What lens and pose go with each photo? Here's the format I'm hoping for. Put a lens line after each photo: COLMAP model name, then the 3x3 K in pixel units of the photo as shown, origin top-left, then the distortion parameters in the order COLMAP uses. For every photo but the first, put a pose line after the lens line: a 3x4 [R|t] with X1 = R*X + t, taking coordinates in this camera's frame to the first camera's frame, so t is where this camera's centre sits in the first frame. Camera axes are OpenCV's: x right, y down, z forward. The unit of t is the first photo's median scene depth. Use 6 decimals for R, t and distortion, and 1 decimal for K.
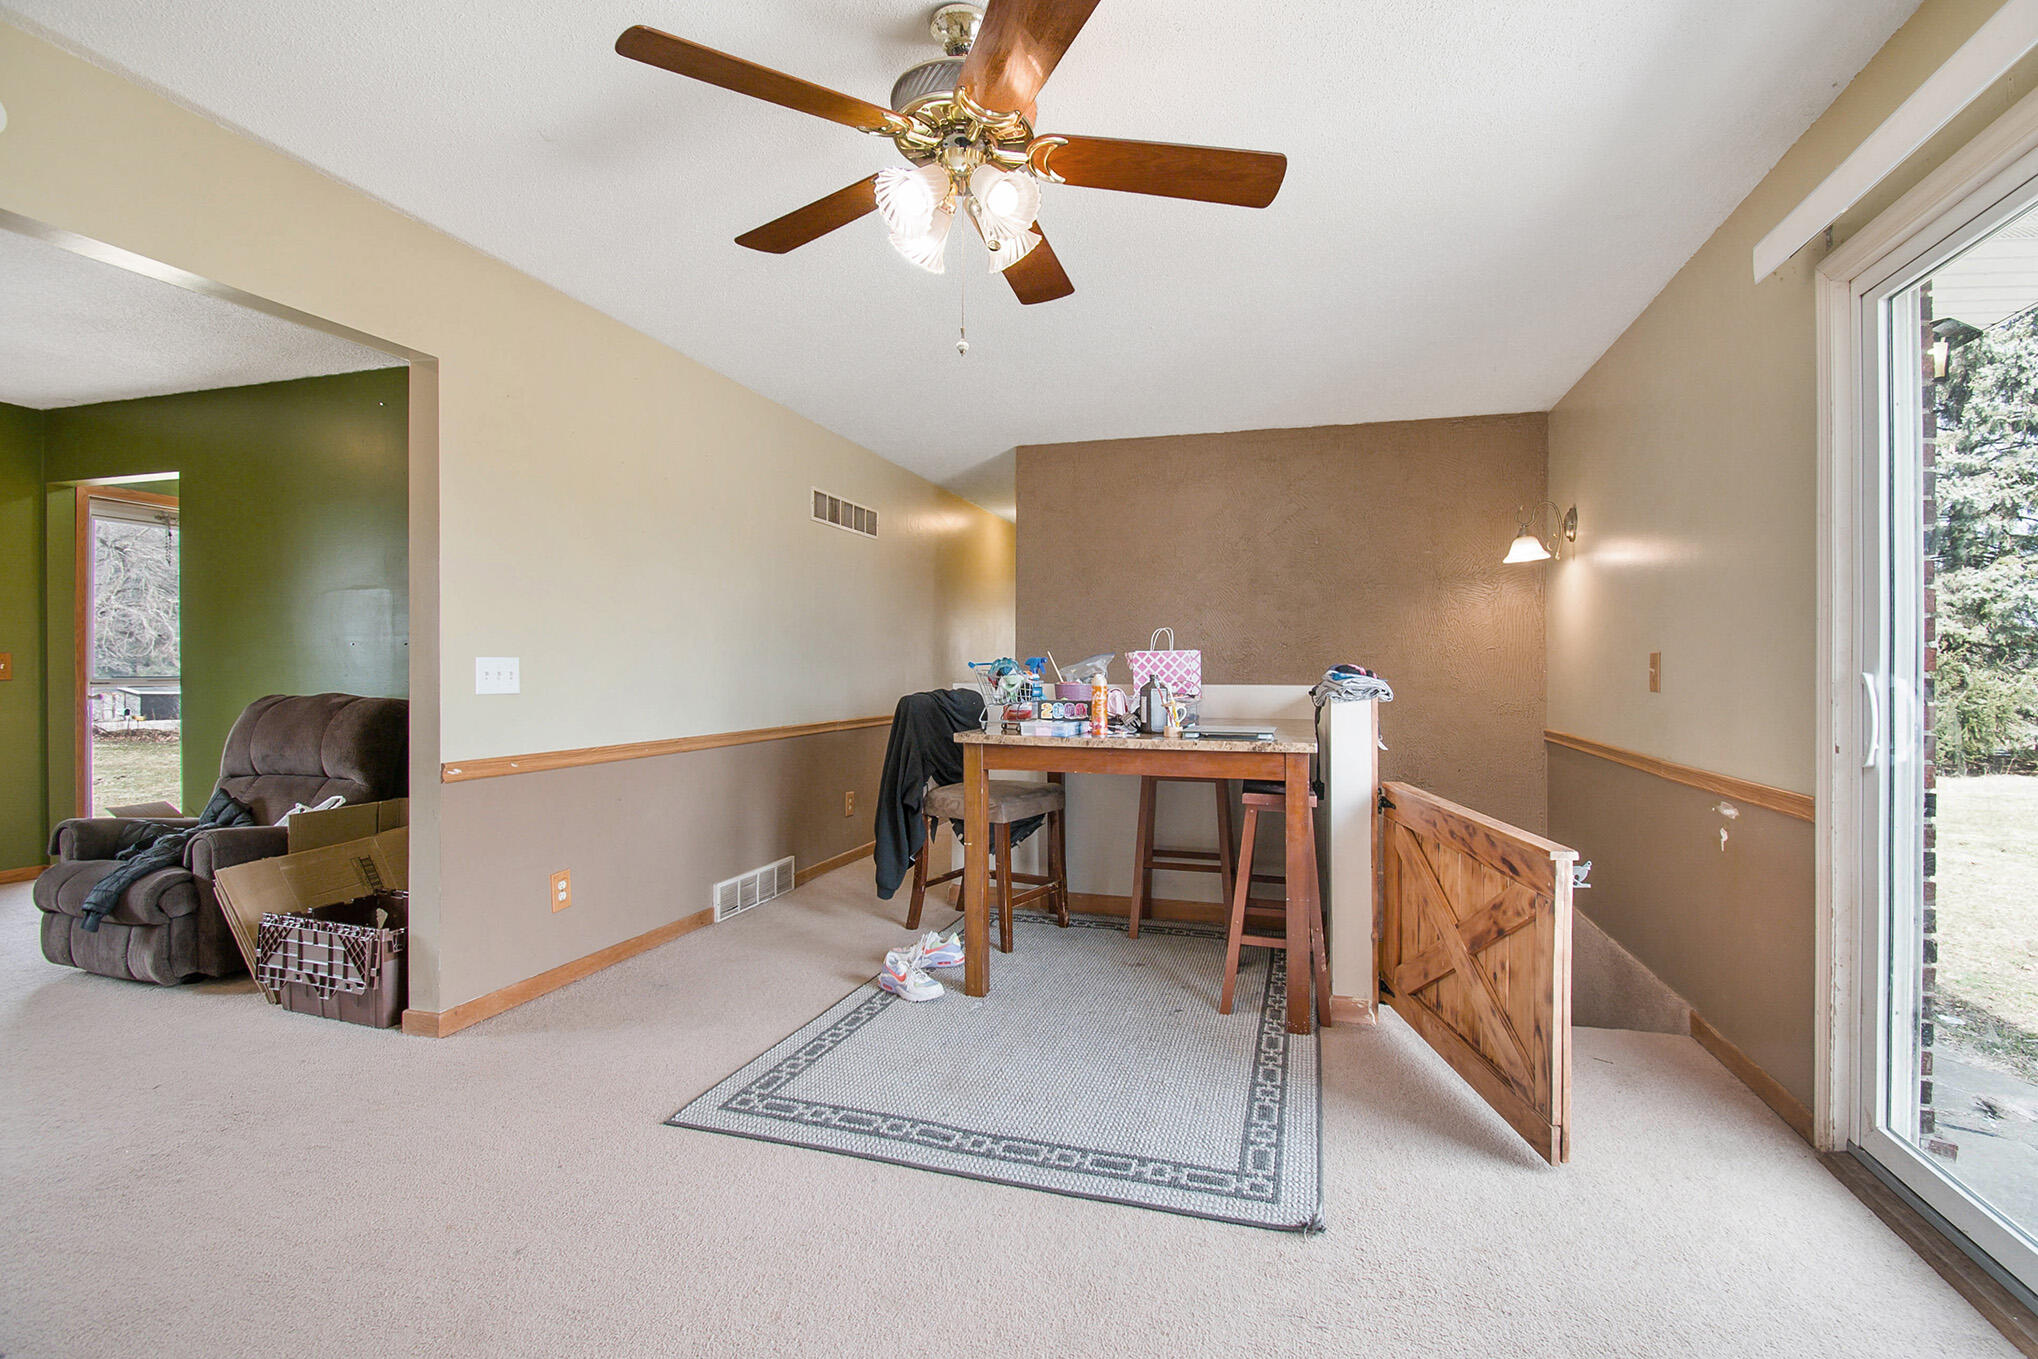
lens RADIAL K [[920.1, 0, 1026.1], [0, 920.1, 670.7], [0, 0, 1]] dist [0.000599, -0.000472]
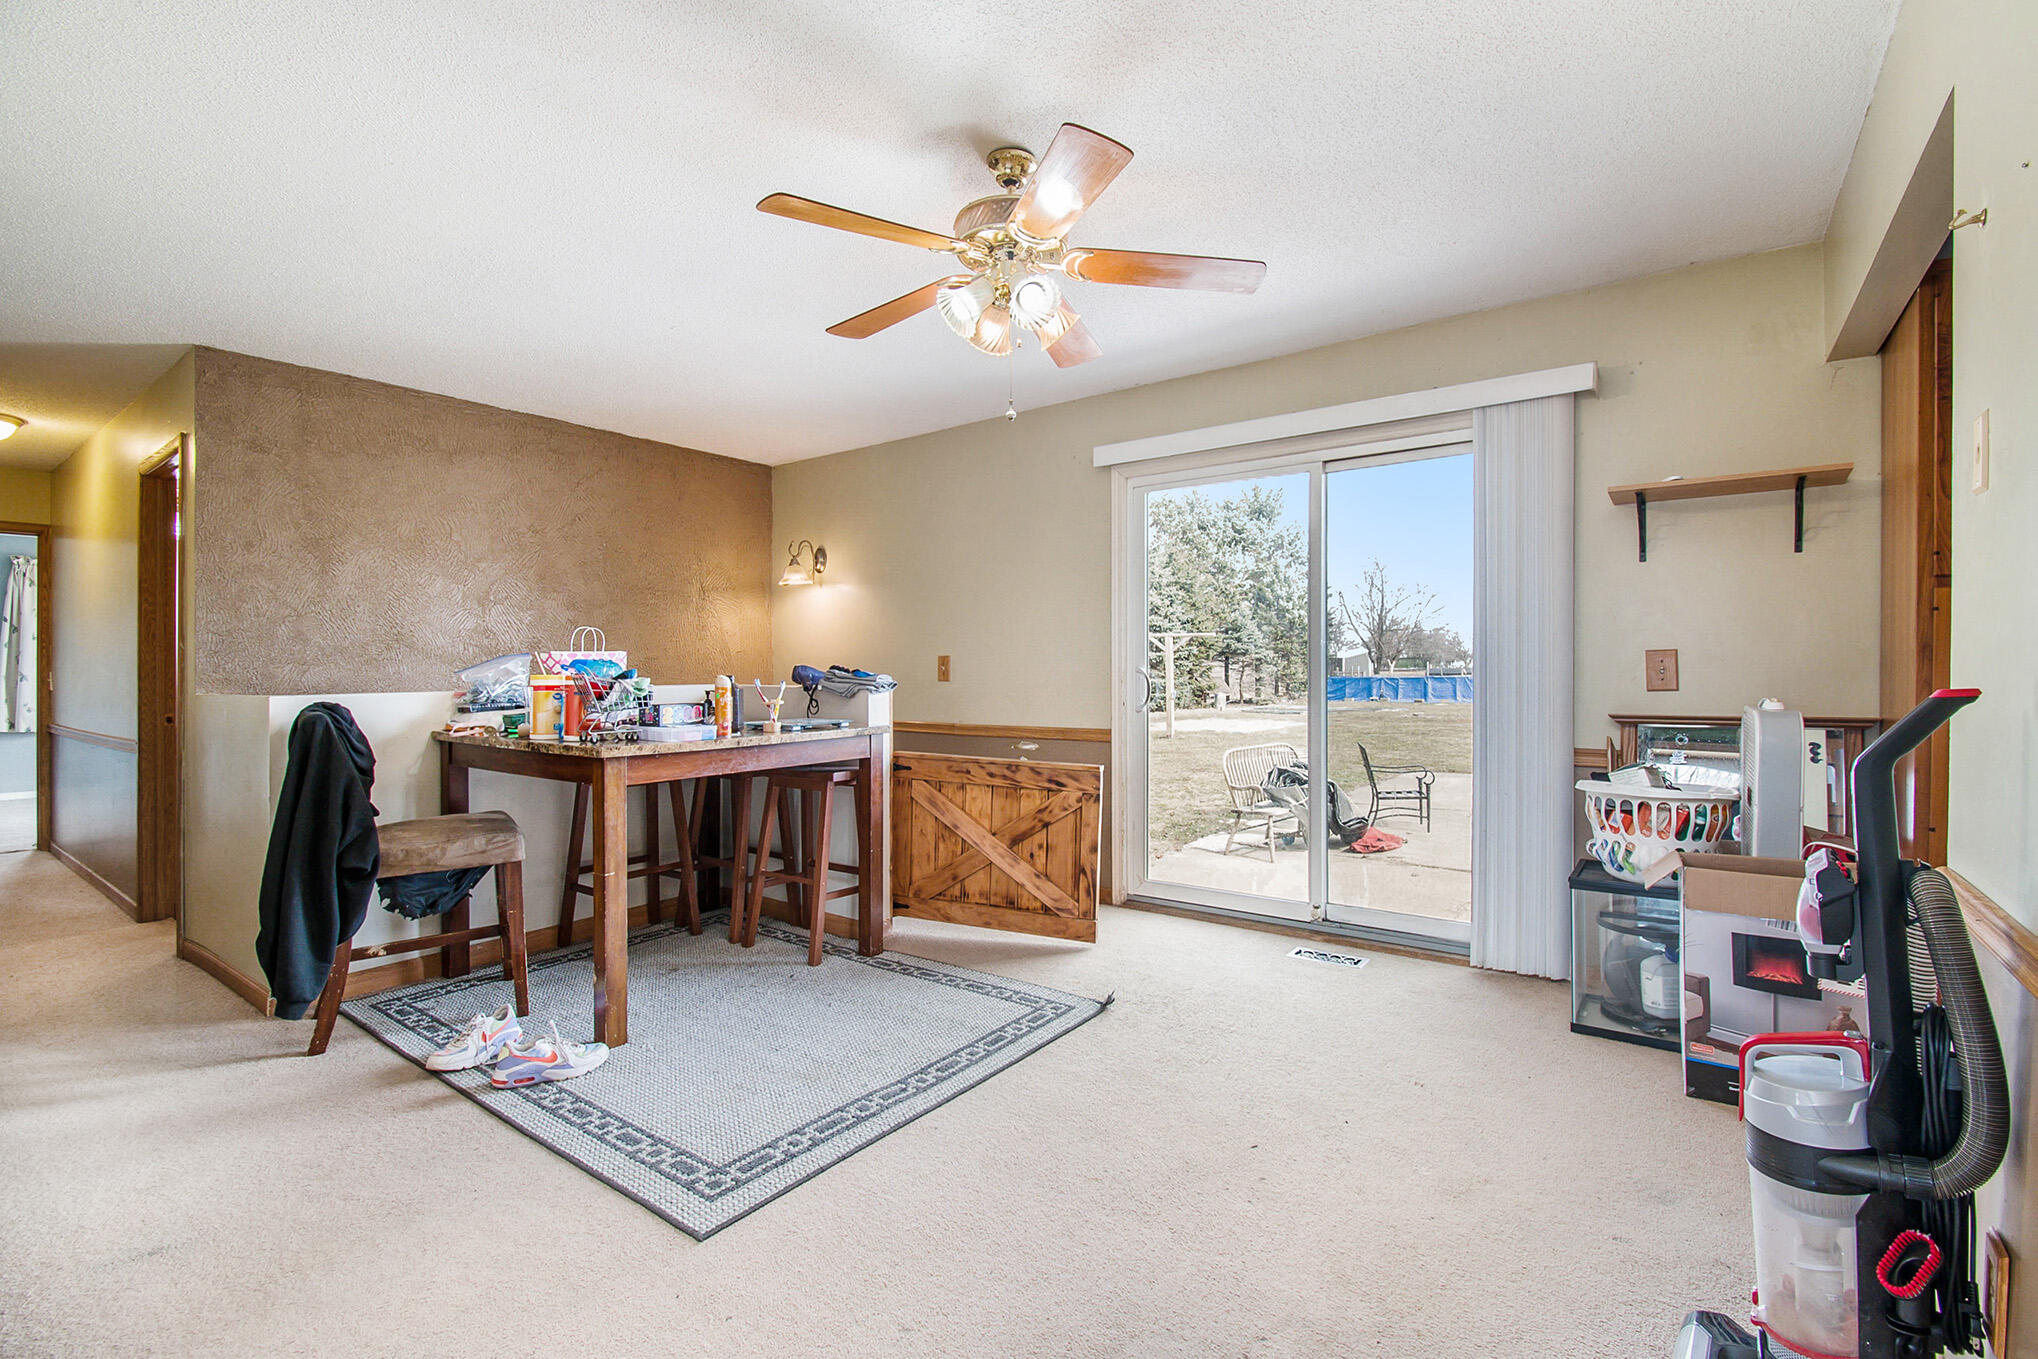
lens RADIAL K [[920.1, 0, 1058.1], [0, 920.1, 664.3], [0, 0, 1]] dist [0.000599, -0.000472]
pose [[0.322317, -0.005098, 0.946618, -0.960376], [0.012898, 0.999916, 0.000993, -0.005935], [-0.946544, 0.011889, 0.322356, 0.406159]]
